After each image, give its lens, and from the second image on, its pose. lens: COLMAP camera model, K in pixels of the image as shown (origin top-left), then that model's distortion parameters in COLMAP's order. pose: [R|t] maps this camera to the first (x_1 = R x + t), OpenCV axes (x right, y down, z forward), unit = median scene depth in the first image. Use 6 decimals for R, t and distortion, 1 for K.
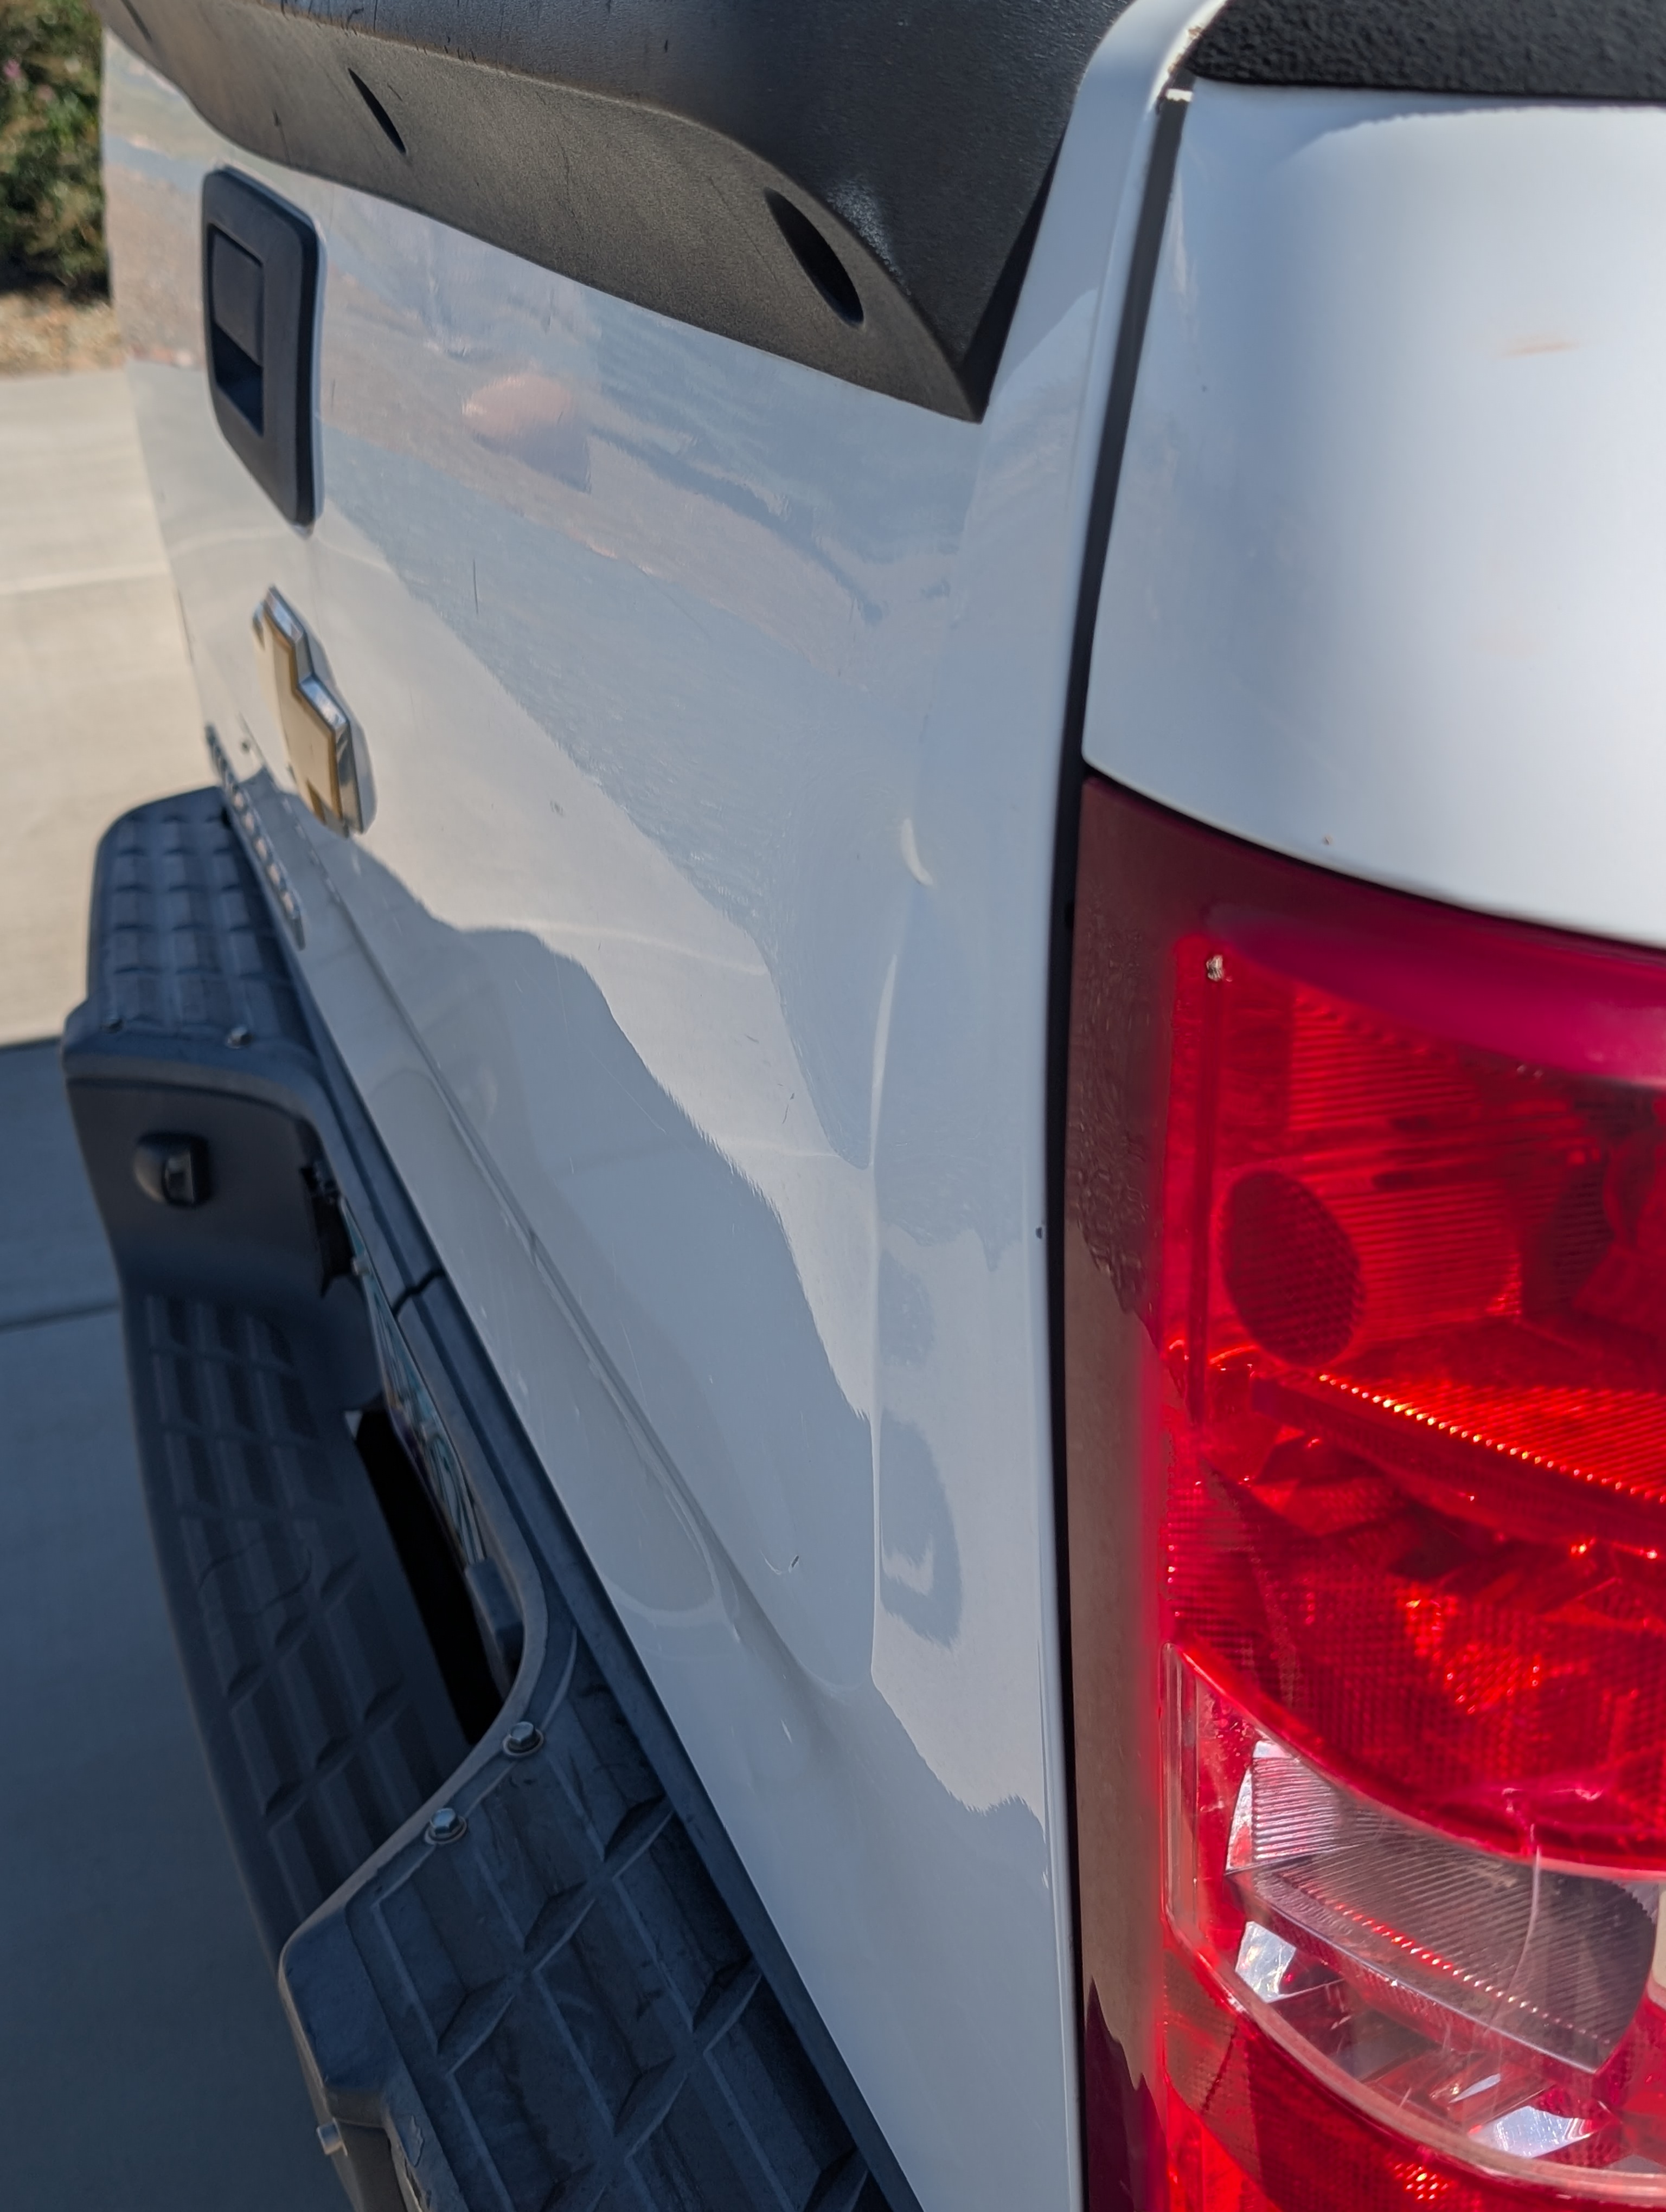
lens RADIAL K [[2091.6, 0, 835.7], [0, 2091.6, 1056.1], [0, 0, 1]] dist [0.111006, -0.189147]
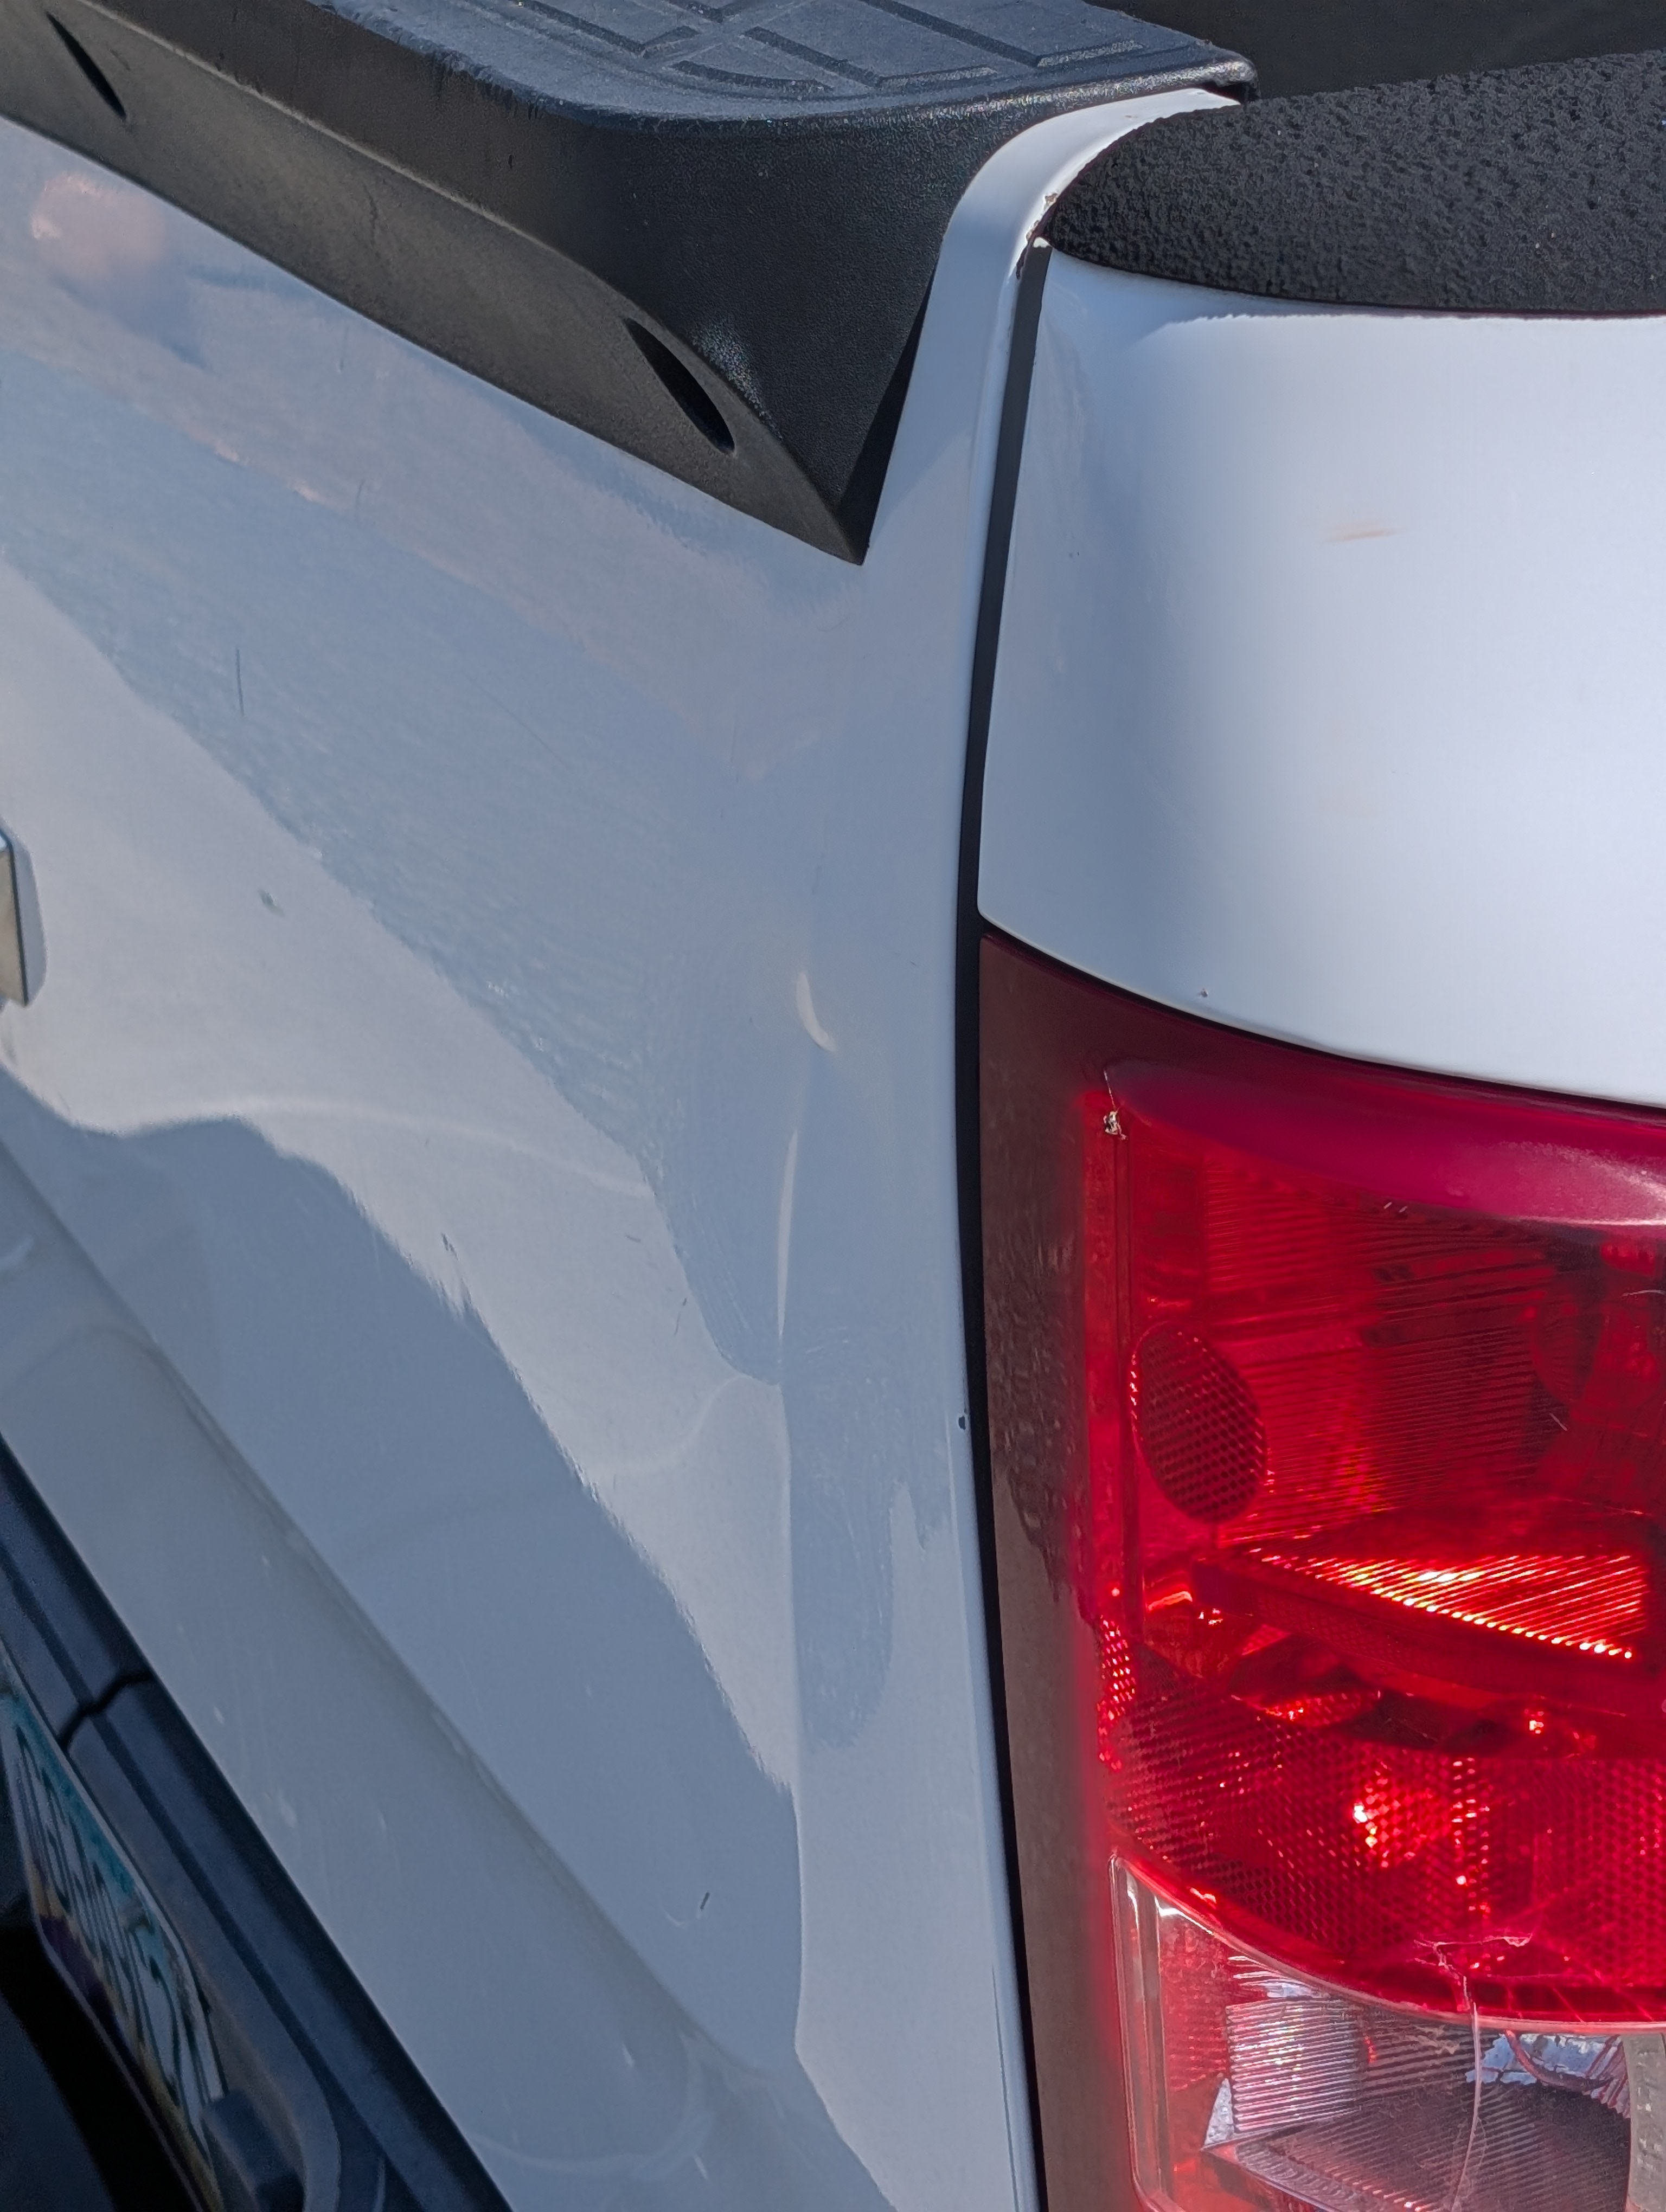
lens RADIAL K [[3162.3, 0, 833.0], [0, 3162.3, 1106.0], [0, 0, 1]] dist [0.173814, -0.010036]
pose [[0.998812, -0.036238, 0.032574, 0.000371], [0.038273, 0.997205, -0.064172, 0.041856], [-0.030157, 0.065343, 0.997407, -0.500233]]
